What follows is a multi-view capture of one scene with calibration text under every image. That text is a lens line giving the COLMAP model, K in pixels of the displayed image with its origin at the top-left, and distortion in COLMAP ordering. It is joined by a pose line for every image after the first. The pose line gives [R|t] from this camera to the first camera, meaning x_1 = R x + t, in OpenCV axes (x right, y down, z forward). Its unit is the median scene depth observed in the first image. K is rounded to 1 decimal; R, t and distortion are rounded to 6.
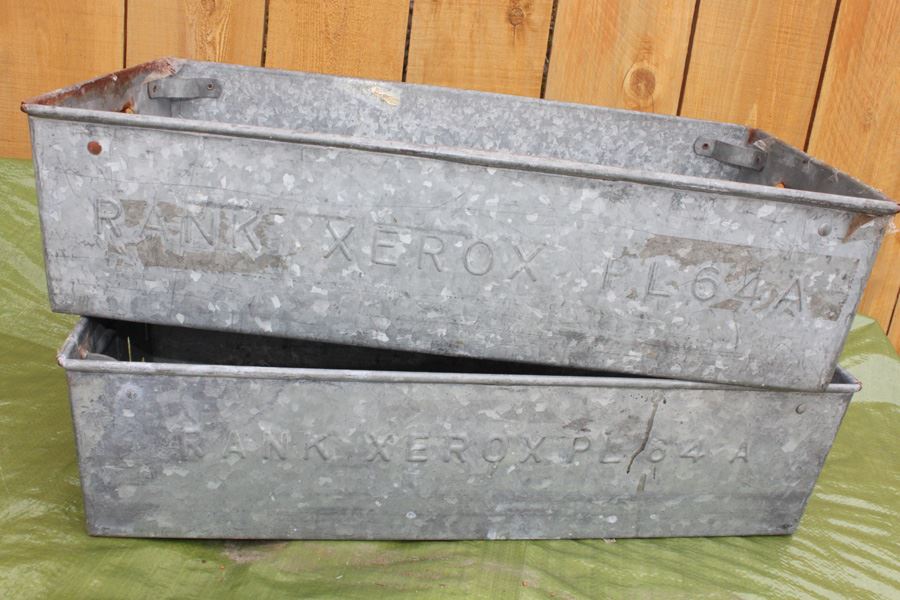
lens RADIAL K [[829.5, 0, 450.3], [0, 829.5, 284.9], [0, 0, 1]] dist [-0.103451, 0.000000]
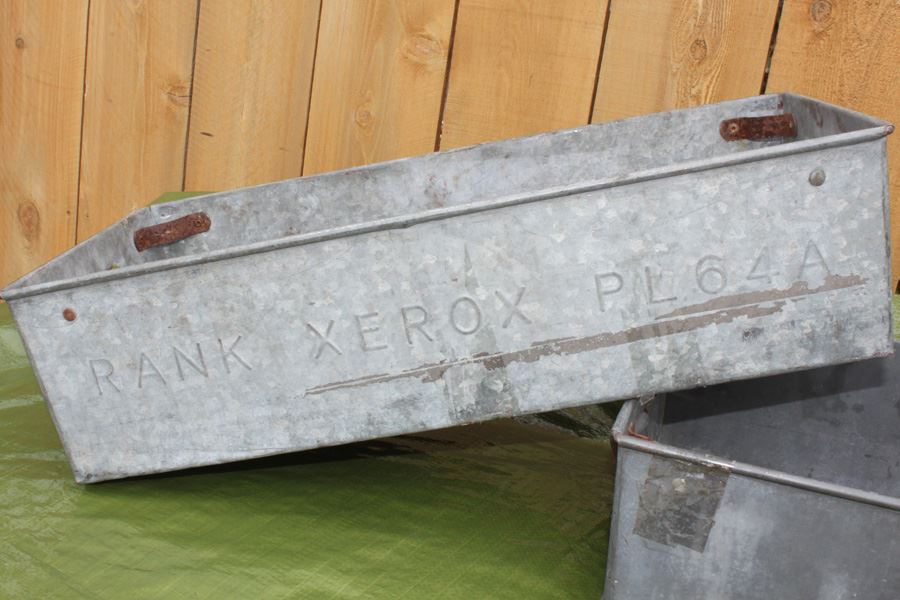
lens RADIAL K [[1045.3, 0, 447.2], [0, 1045.3, 300.8], [0, 0, 1]] dist [-0.075516, 0.000000]
pose [[0.919702, 0.115024, -0.375391, -0.170044], [-0.143668, 0.988406, -0.049125, 0.005483], [0.365388, 0.099112, 0.925564, -0.125691]]
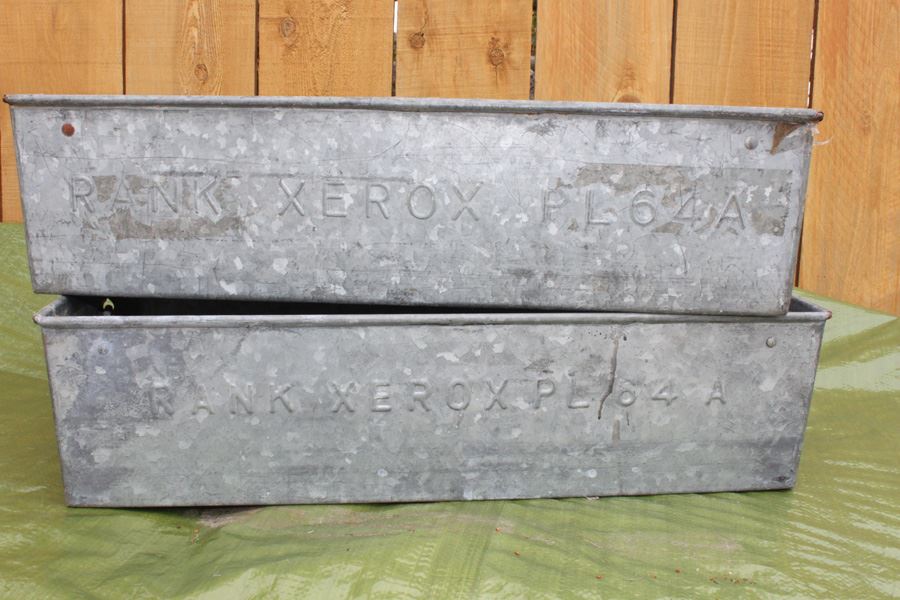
lens RADIAL K [[899.8, 0, 455.9], [0, 899.8, 292.8], [0, 0, 1]] dist [-0.099812, 0.000000]
pose [[0.994830, -0.084010, -0.057054, 0.113922], [0.073763, 0.983926, -0.162629, 0.232551], [0.069799, 0.157579, 0.985036, -0.094170]]
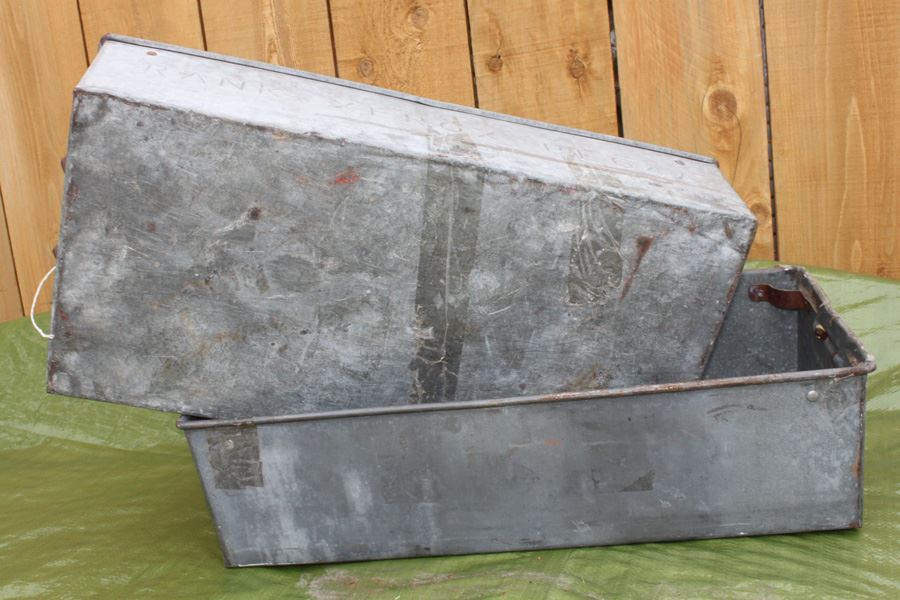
lens RADIAL K [[1045.3, 0, 448.7], [0, 1045.3, 300.9], [0, 0, 1]] dist [-0.075516, 0.000000]
pose [[0.948364, -0.175586, -0.264150, 0.358971], [0.151093, 0.982323, -0.110509, 0.105887], [0.278885, 0.064892, 0.958130, -0.384895]]
